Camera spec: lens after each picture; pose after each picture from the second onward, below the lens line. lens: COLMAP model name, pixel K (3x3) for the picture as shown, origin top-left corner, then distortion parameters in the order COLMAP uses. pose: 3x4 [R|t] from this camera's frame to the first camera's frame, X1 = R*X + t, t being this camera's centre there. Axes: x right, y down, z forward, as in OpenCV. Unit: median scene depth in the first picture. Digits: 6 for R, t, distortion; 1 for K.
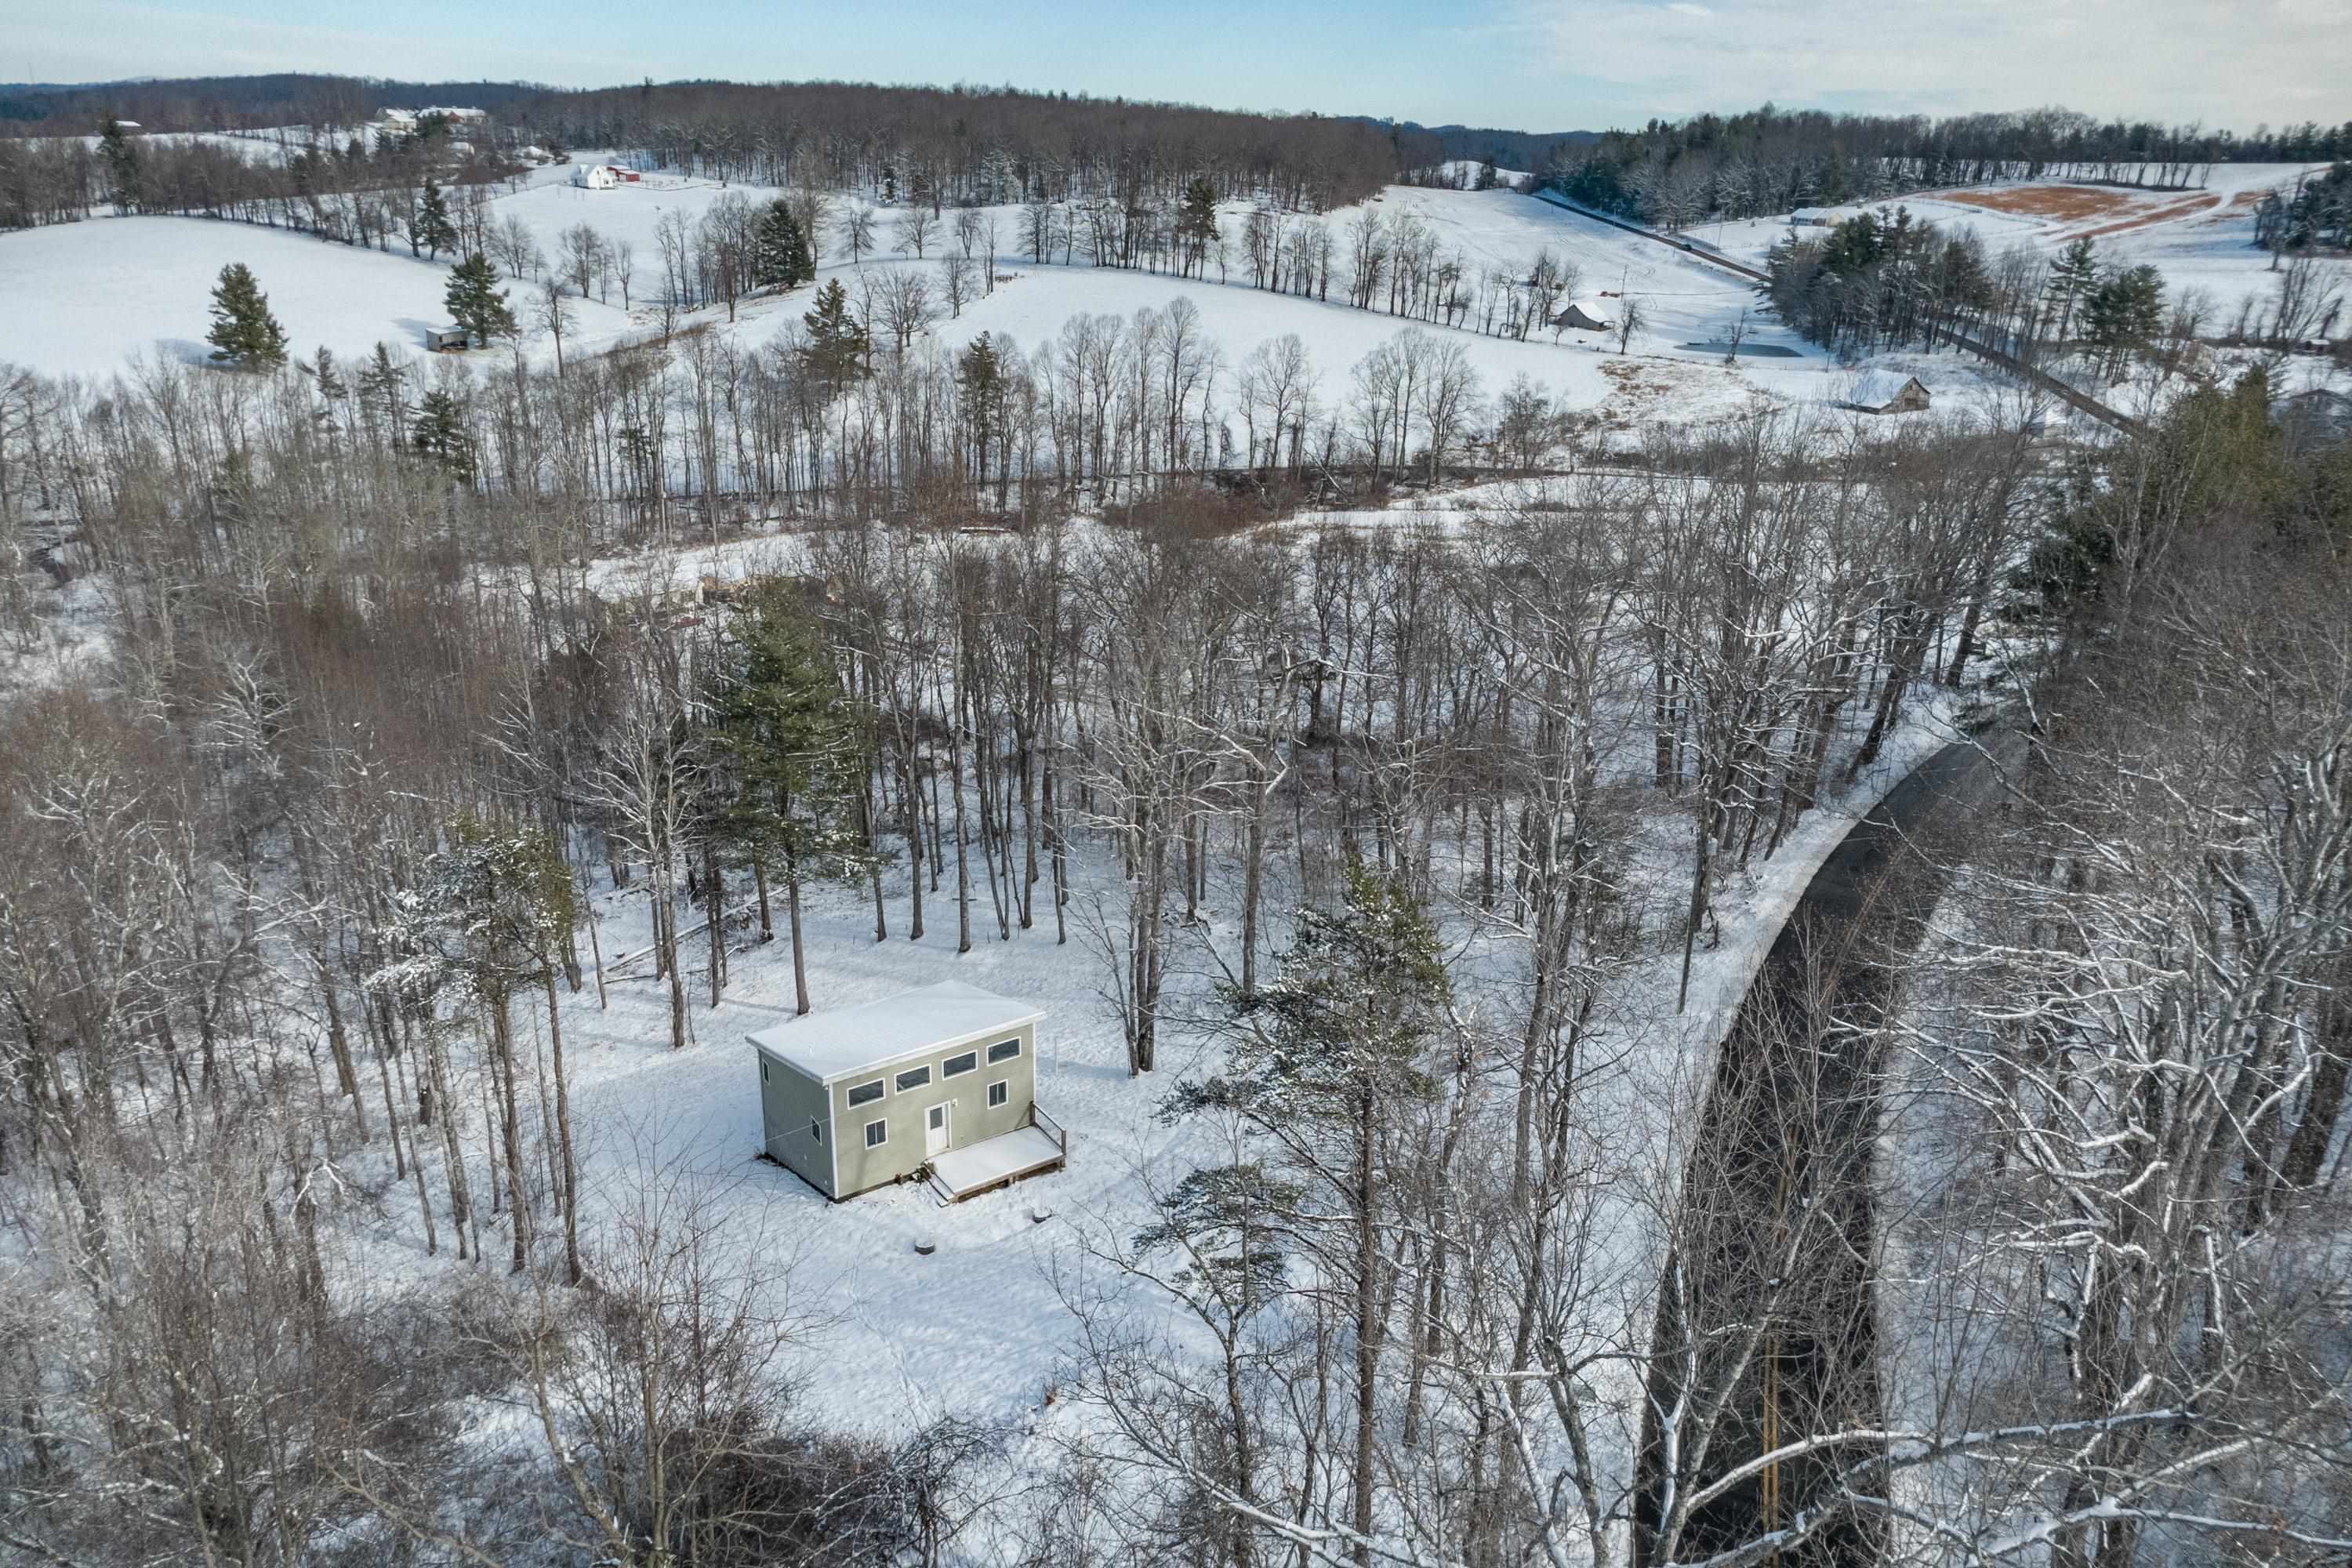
lens RADIAL K [[1663.0, 0, 1176.2], [0, 1663.0, 783.4], [0, 0, 1]] dist [0.010958, 0.003127]
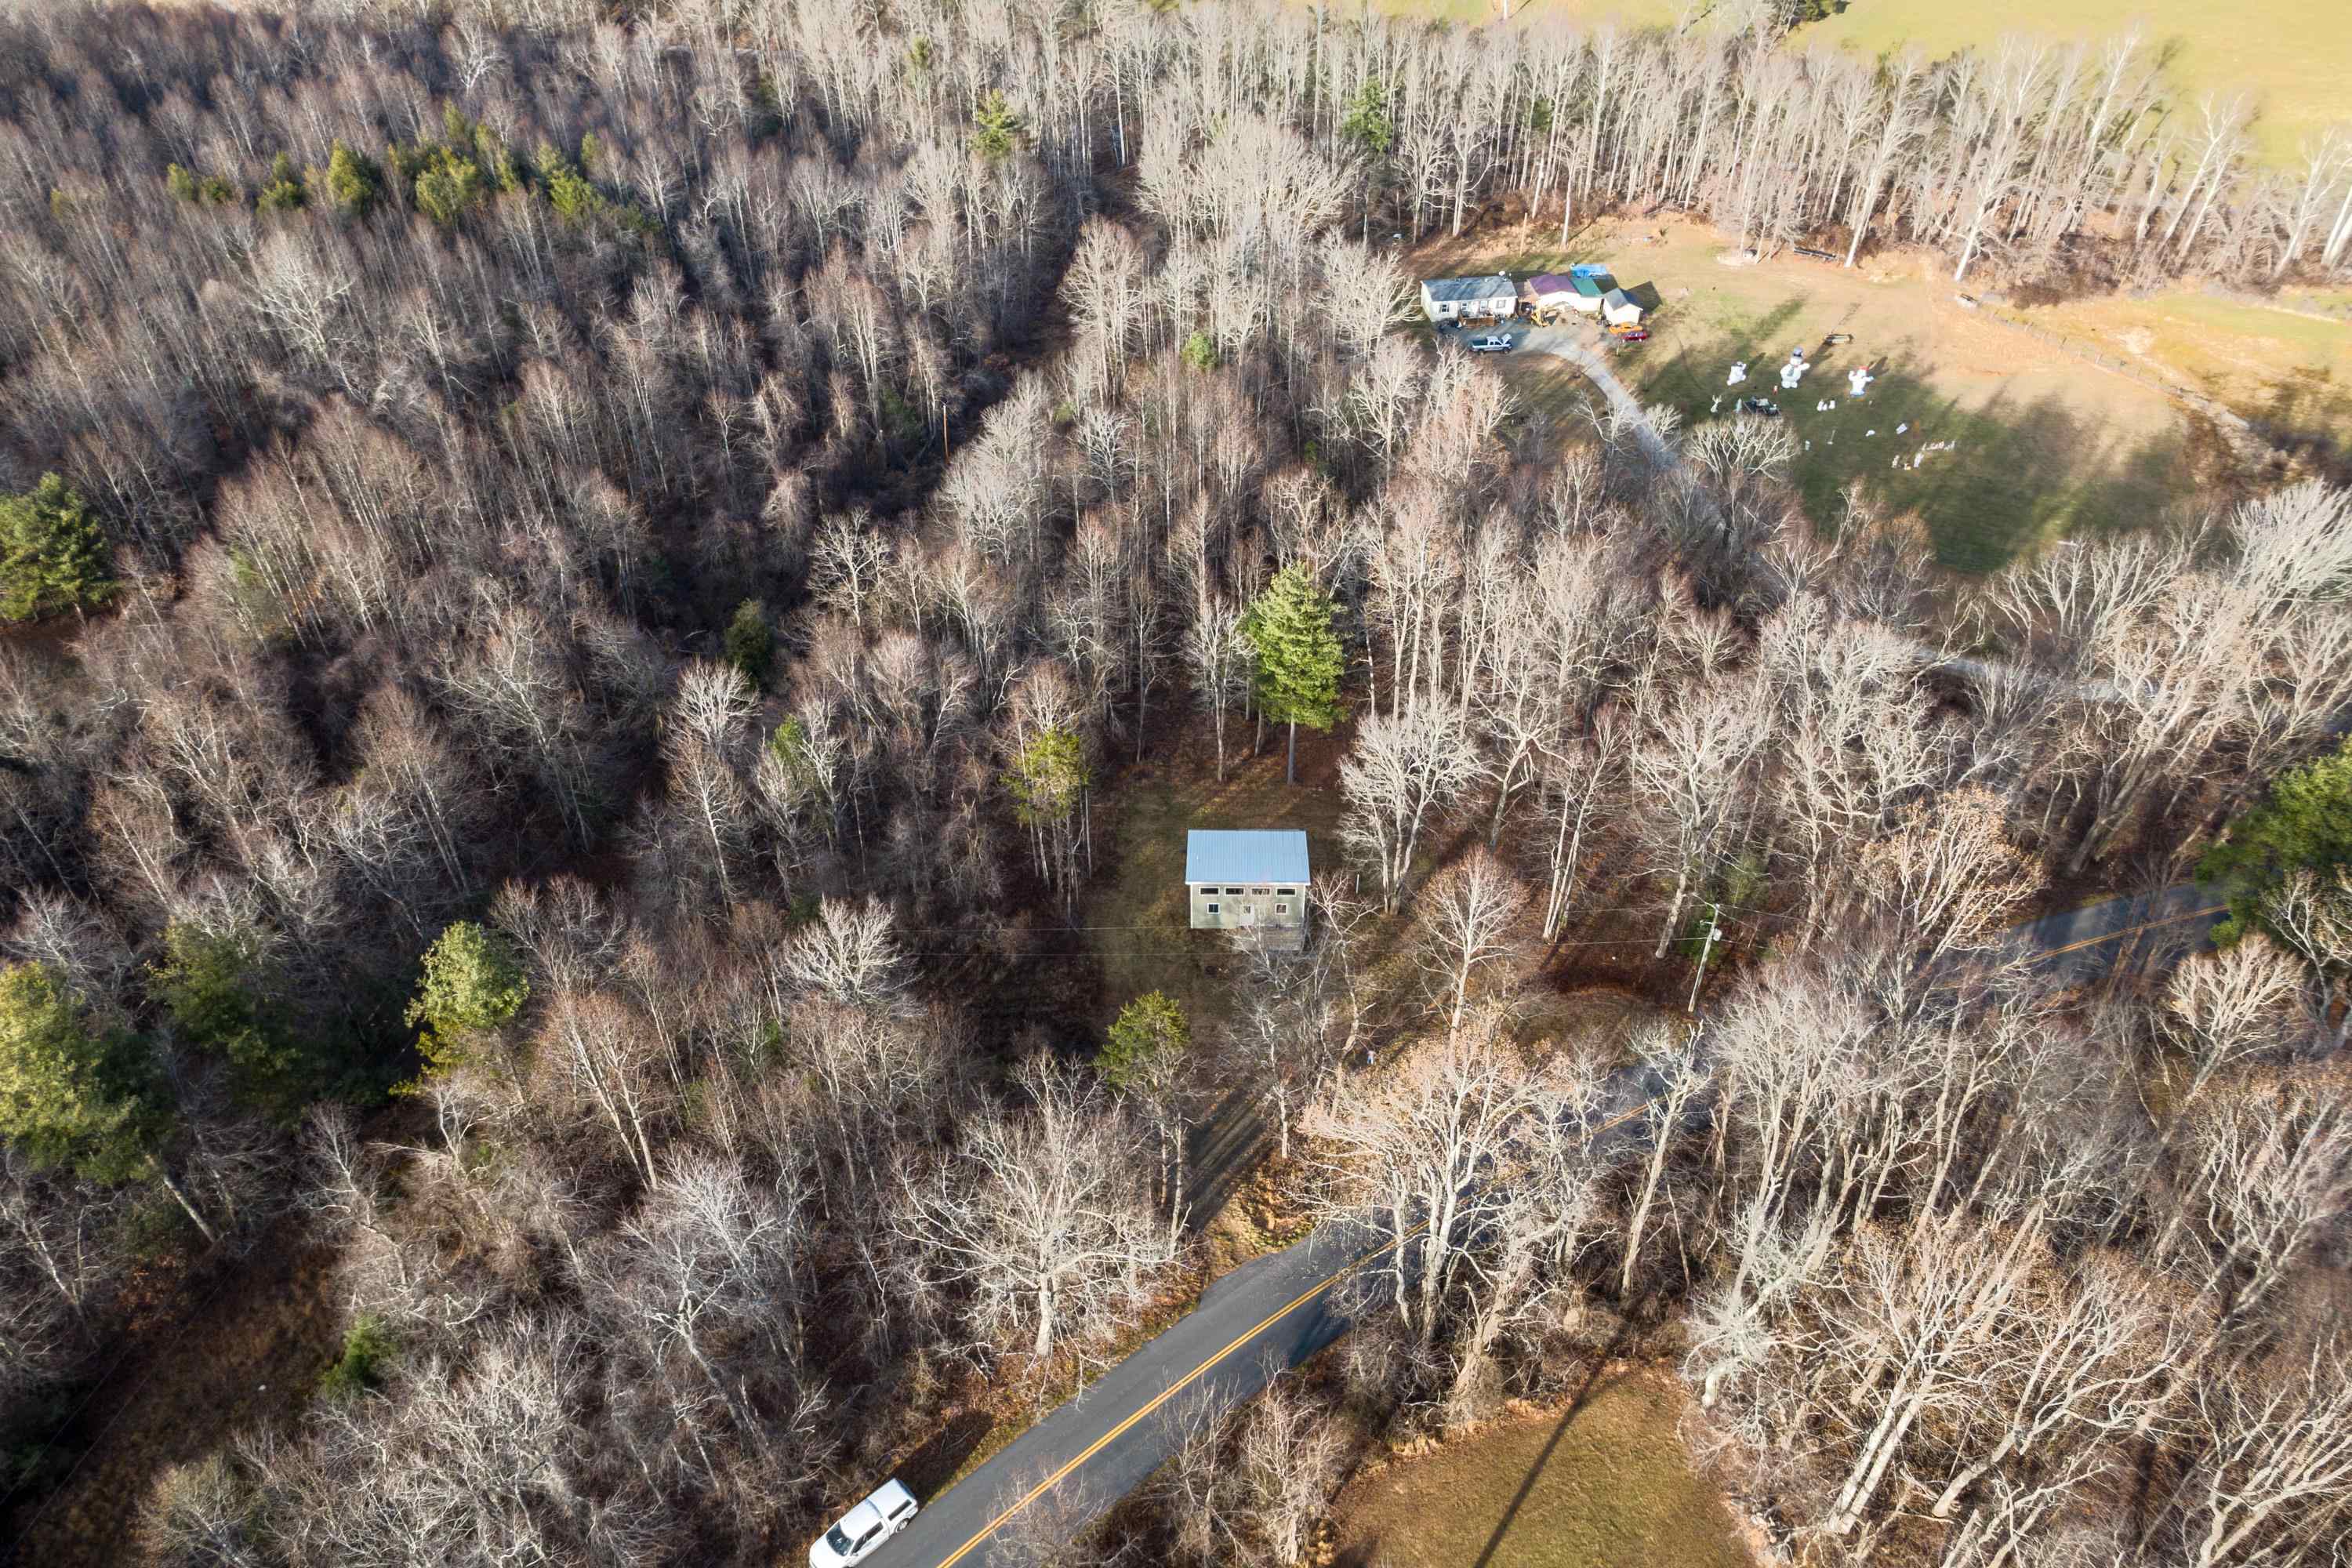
lens RADIAL K [[1663.0, 0, 1194.5], [0, 1663.0, 793.7], [0, 0, 1]] dist [0.010958, 0.003127]
pose [[0.813341, 0.363820, -0.453995, 0.124256], [-0.184019, 0.901159, 0.392491, -0.131123], [0.551918, -0.235685, 0.799900, -0.113377]]
